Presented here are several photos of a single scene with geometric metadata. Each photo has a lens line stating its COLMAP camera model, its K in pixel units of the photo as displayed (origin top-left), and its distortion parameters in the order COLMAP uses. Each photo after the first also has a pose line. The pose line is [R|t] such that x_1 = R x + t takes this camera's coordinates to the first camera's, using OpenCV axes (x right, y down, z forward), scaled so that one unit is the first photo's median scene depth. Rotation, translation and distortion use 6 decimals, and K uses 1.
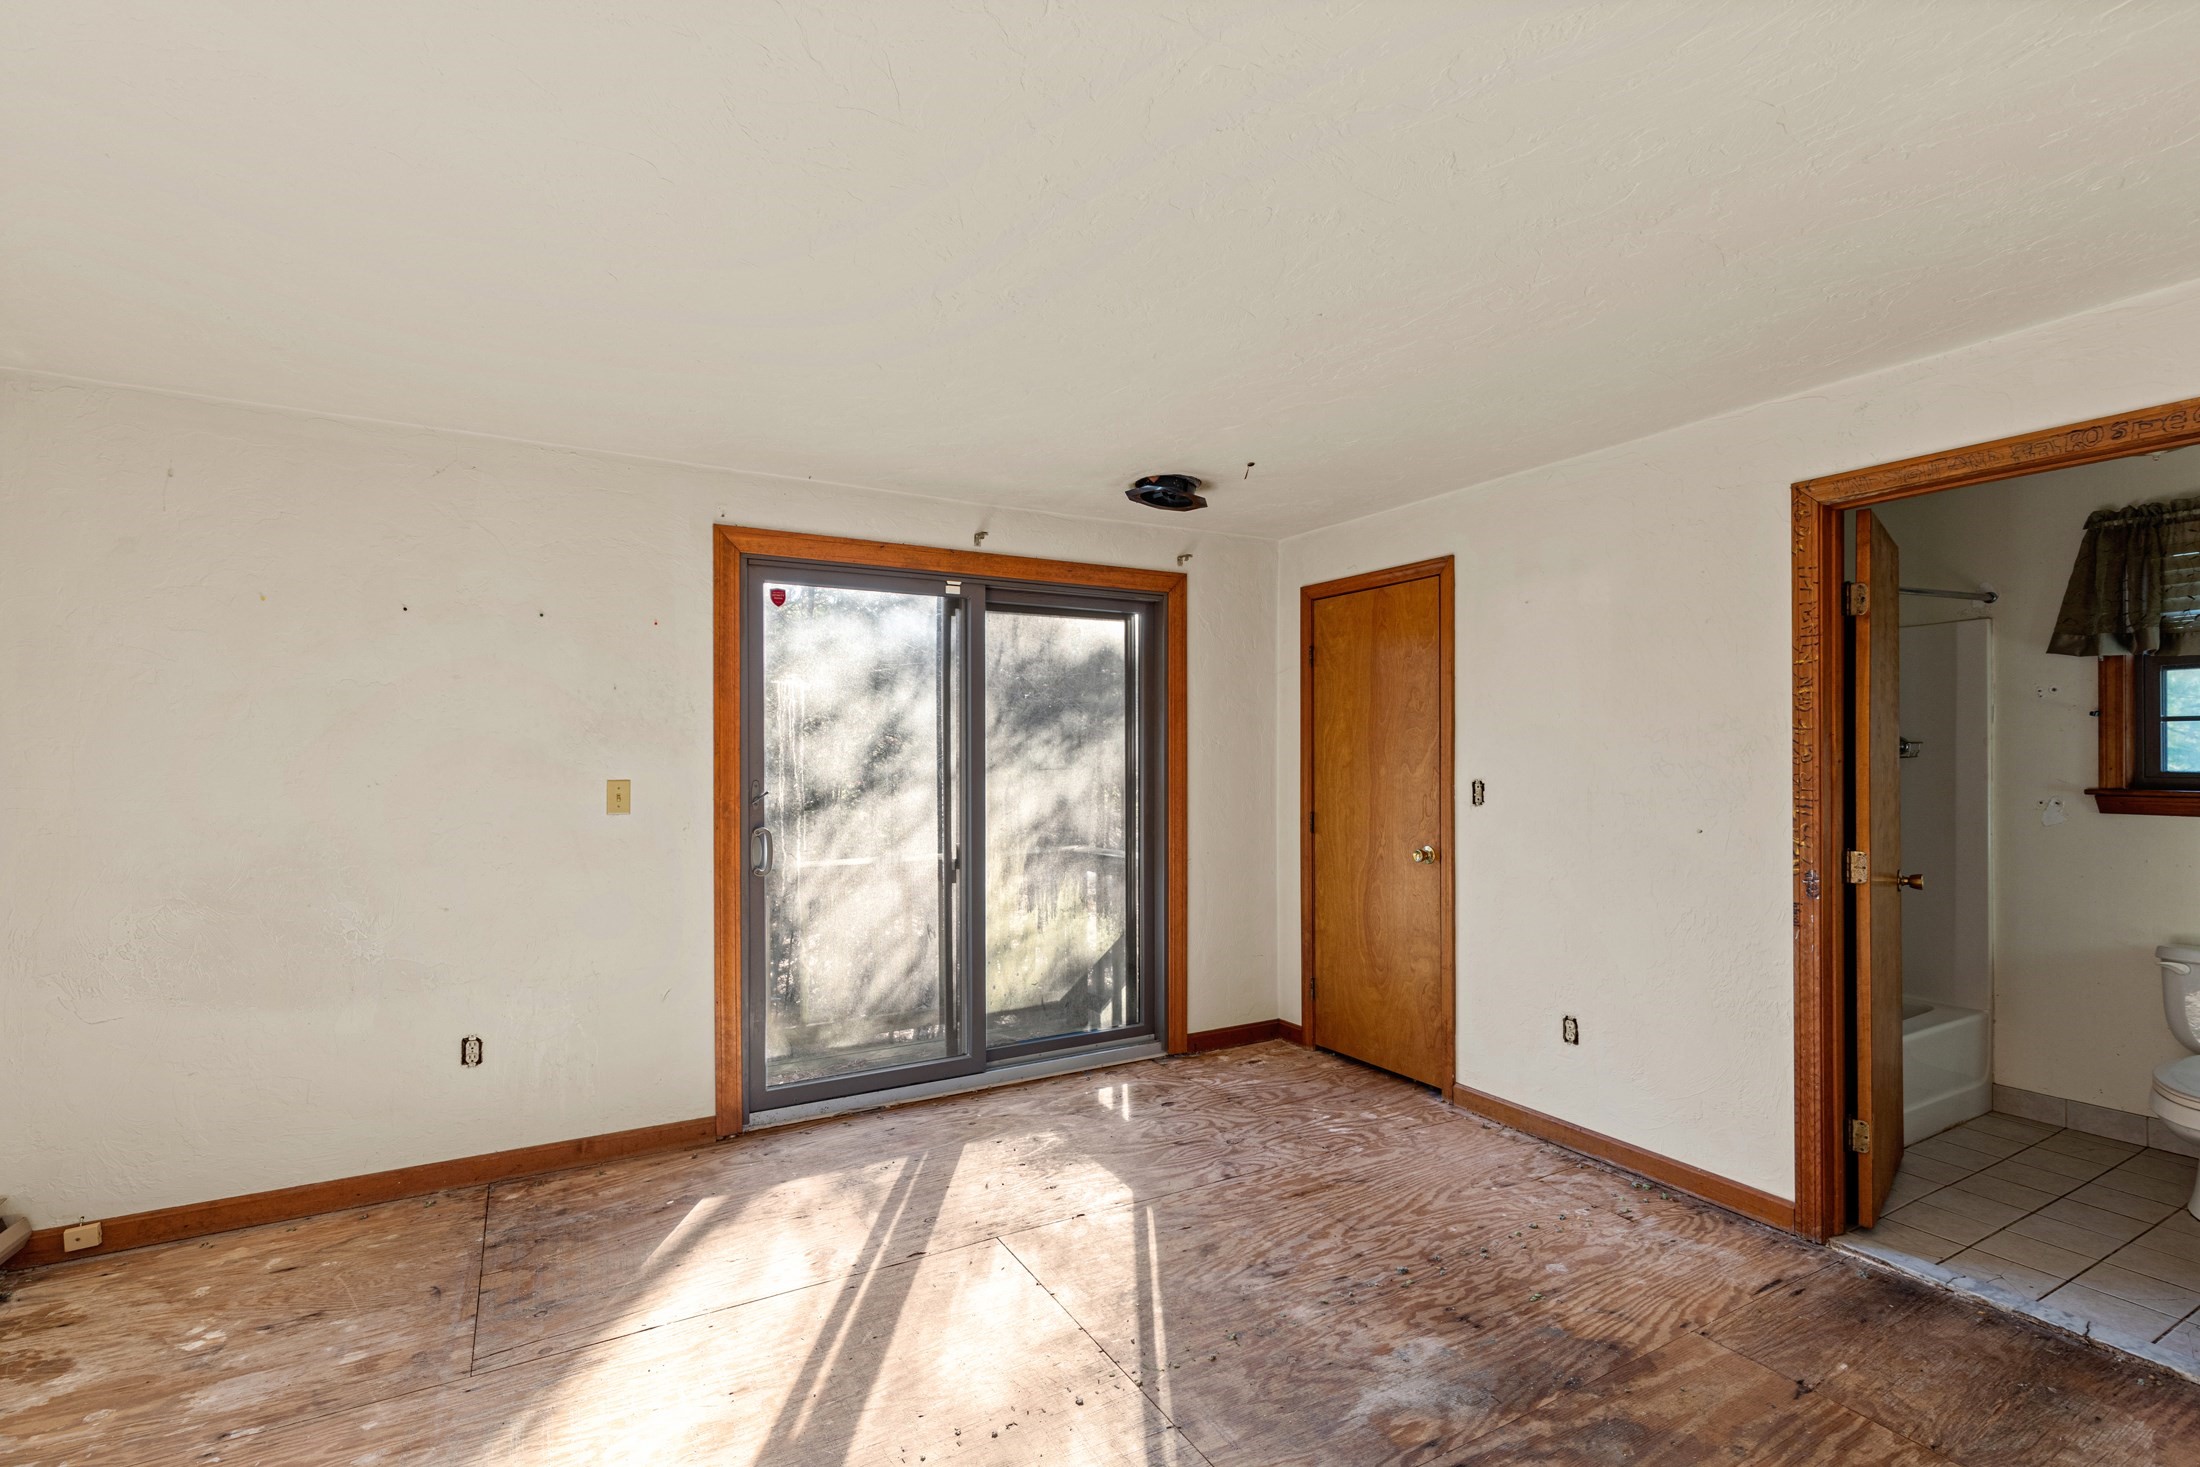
lens RADIAL K [[1010.6, 0, 1110.7], [0, 1010.6, 757.7], [0, 0, 1]] dist [0.006267, -0.001033]
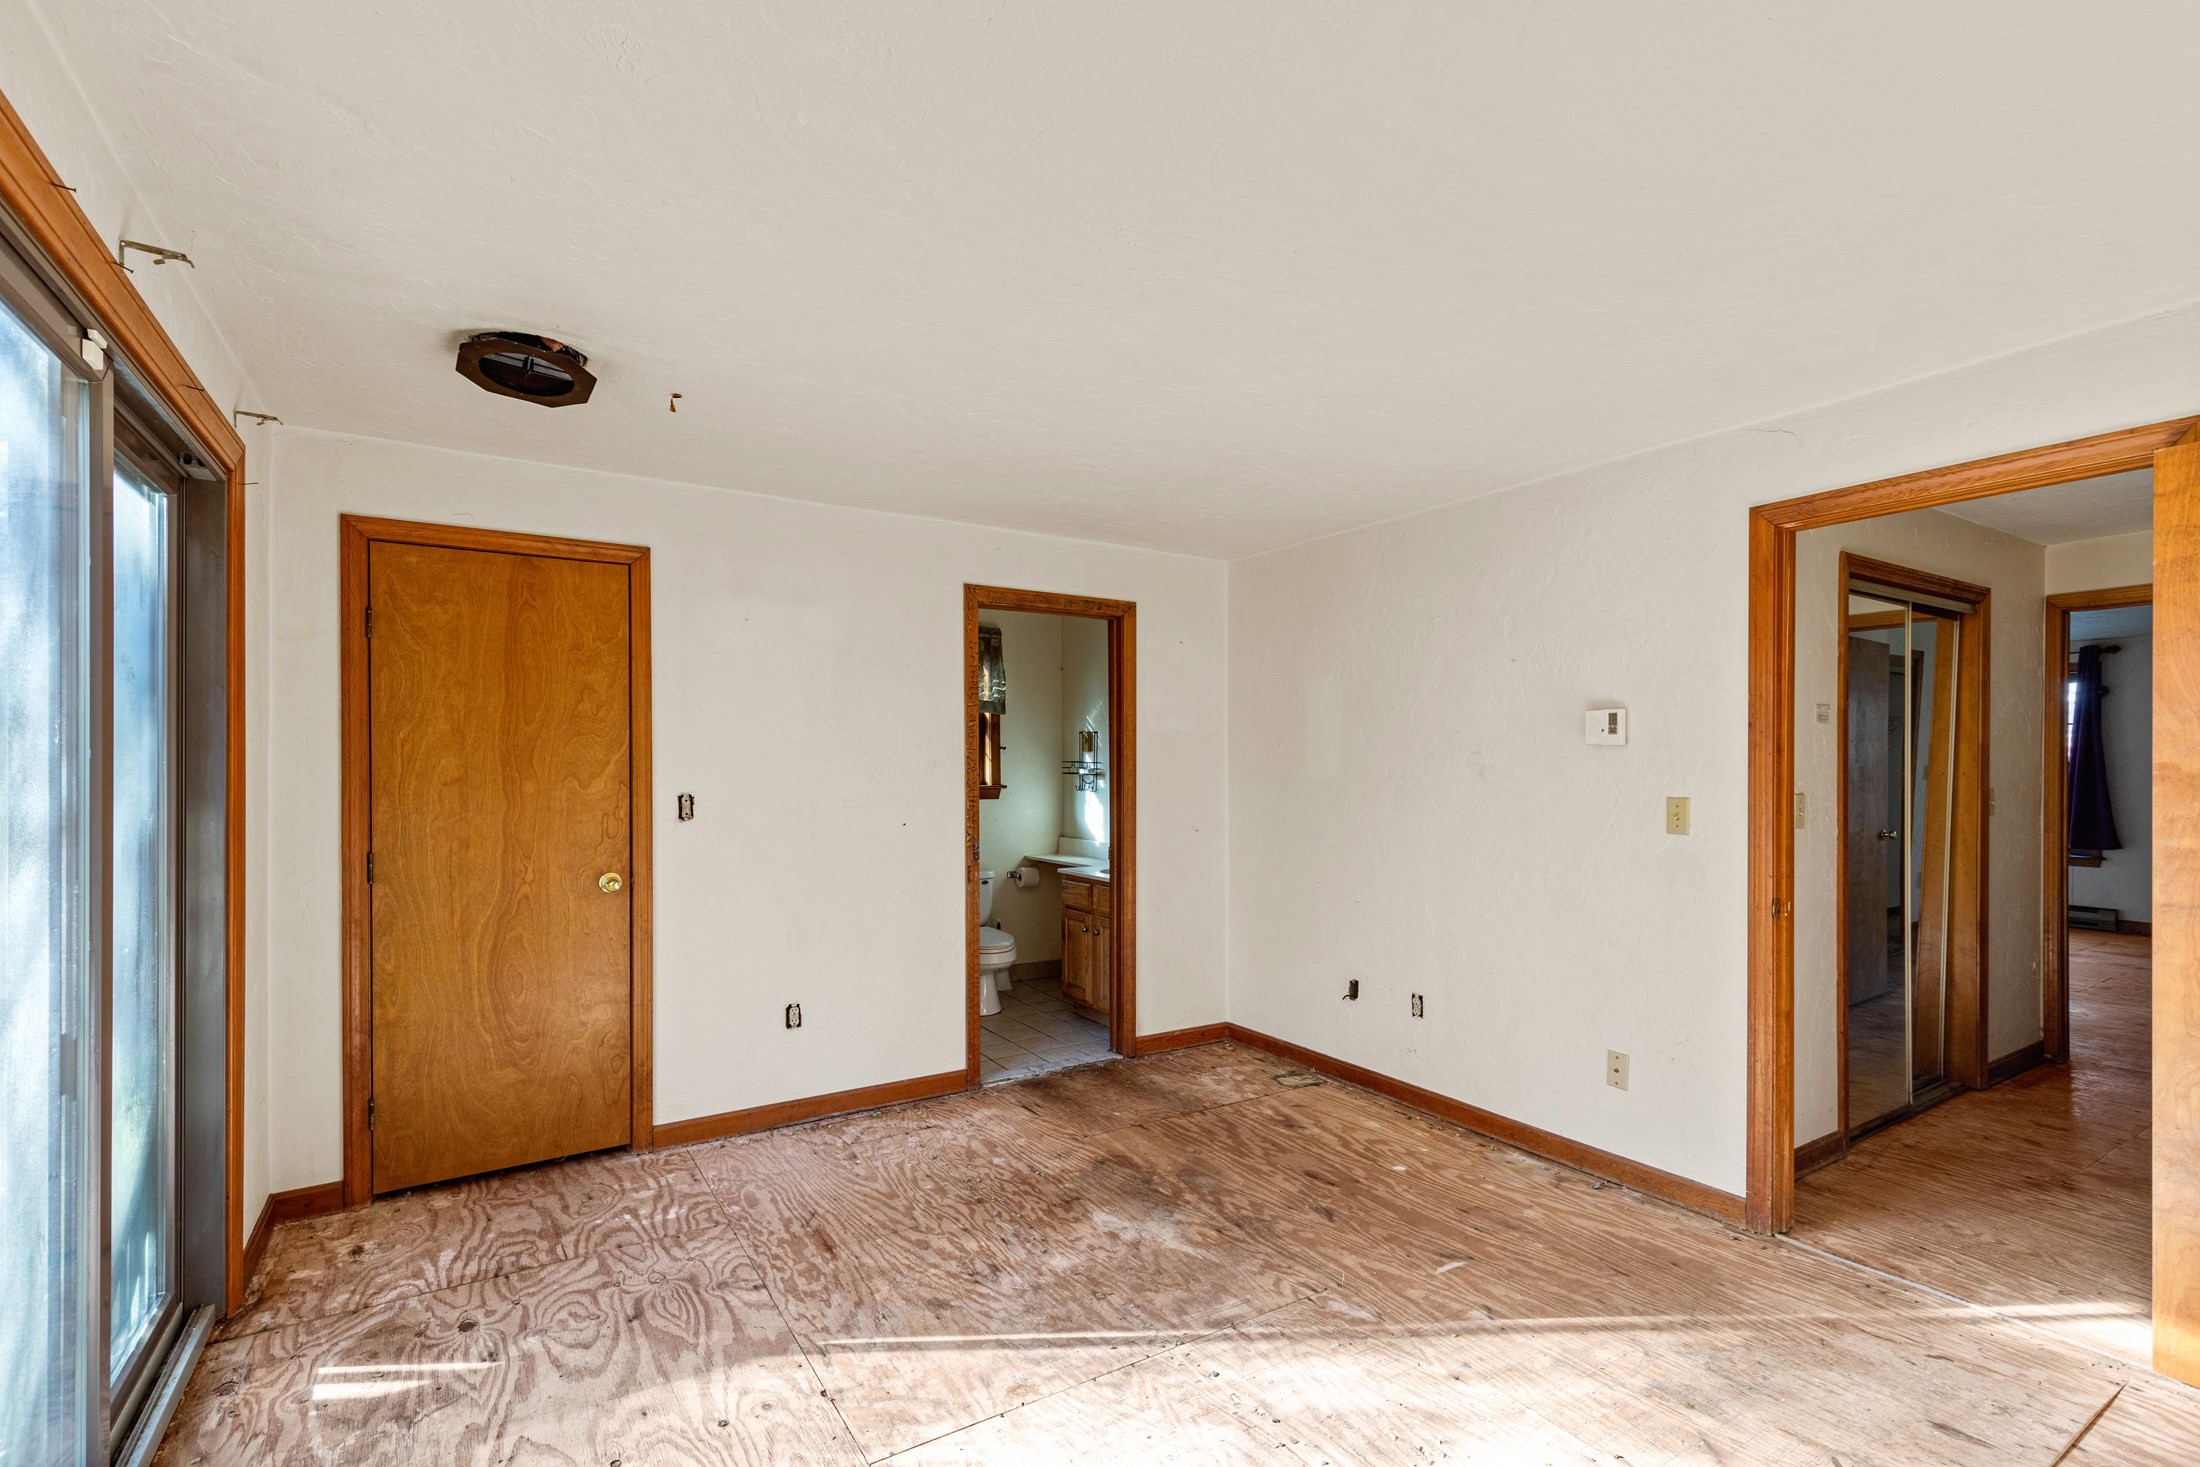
lens RADIAL K [[1010.6, 0, 1110.7], [0, 1010.6, 757.7], [0, 0, 1]] dist [0.006267, -0.001033]
pose [[-0.053880, 0.007490, 0.998519, -0.610137], [0.006326, 0.999954, -0.007160, -0.002165], [-0.998527, 0.005931, -0.053925, 0.651155]]
